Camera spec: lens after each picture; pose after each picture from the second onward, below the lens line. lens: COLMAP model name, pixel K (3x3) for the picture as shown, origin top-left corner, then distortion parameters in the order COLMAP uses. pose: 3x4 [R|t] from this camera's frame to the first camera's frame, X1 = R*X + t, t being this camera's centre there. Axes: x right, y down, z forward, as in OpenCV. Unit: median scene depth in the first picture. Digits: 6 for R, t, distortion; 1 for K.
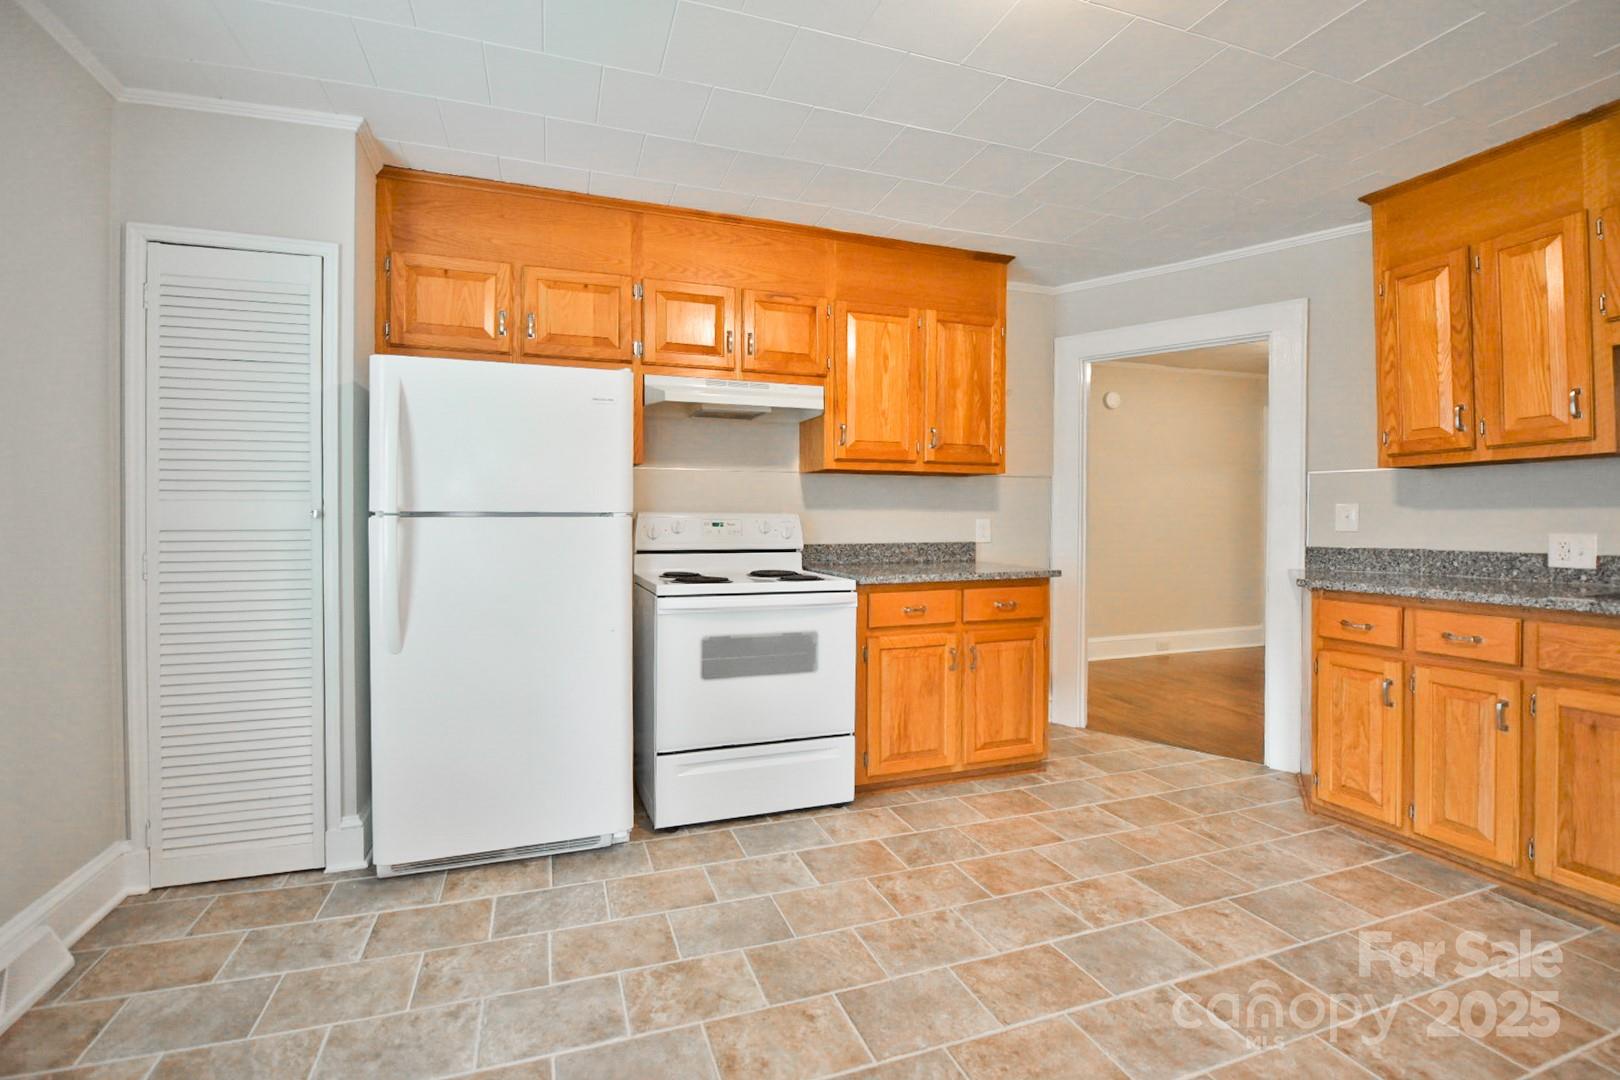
lens RADIAL K [[654.6, 0, 725.5], [0, 654.6, 528.7], [0, 0, 1]] dist [-0.012753, -0.000342]
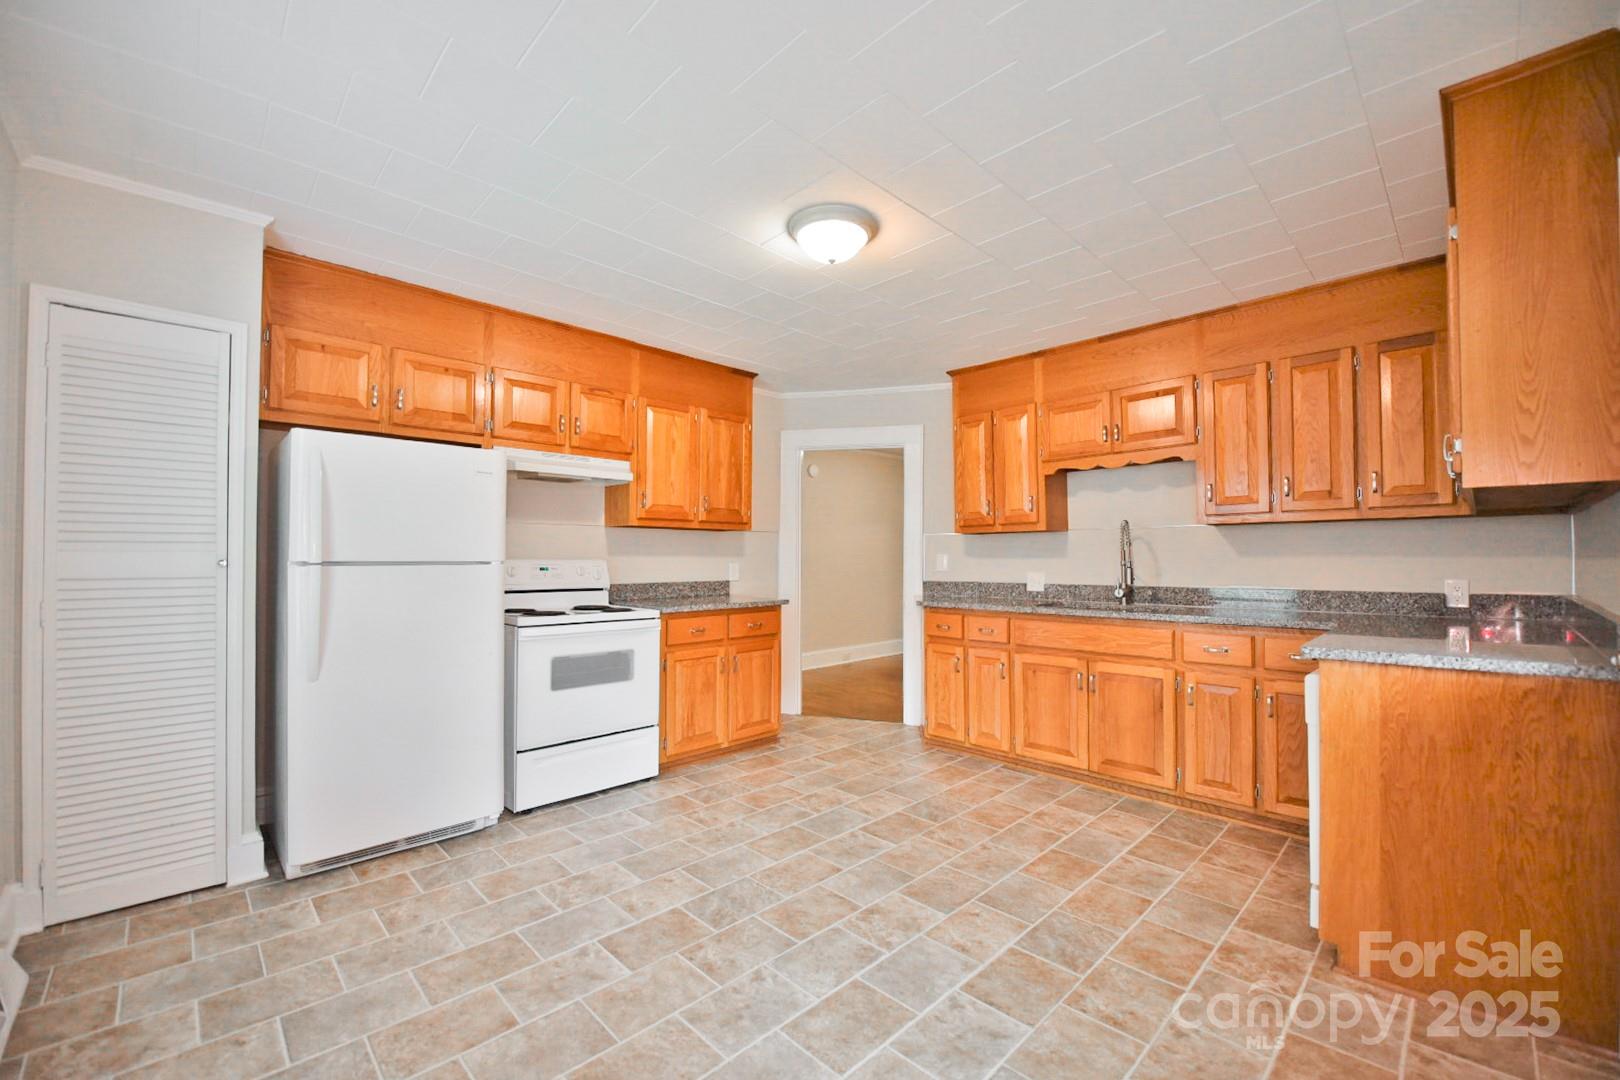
lens RADIAL K [[655.9, 0, 817.5], [0, 655.9, 531.1], [0, 0, 1]] dist [-0.017923, -0.000102]
pose [[0.852026, 0.027183, 0.522793, -0.220964], [0.001064, 0.998559, -0.053655, -0.011083], [-0.523498, 0.046272, 0.850769, -0.312202]]
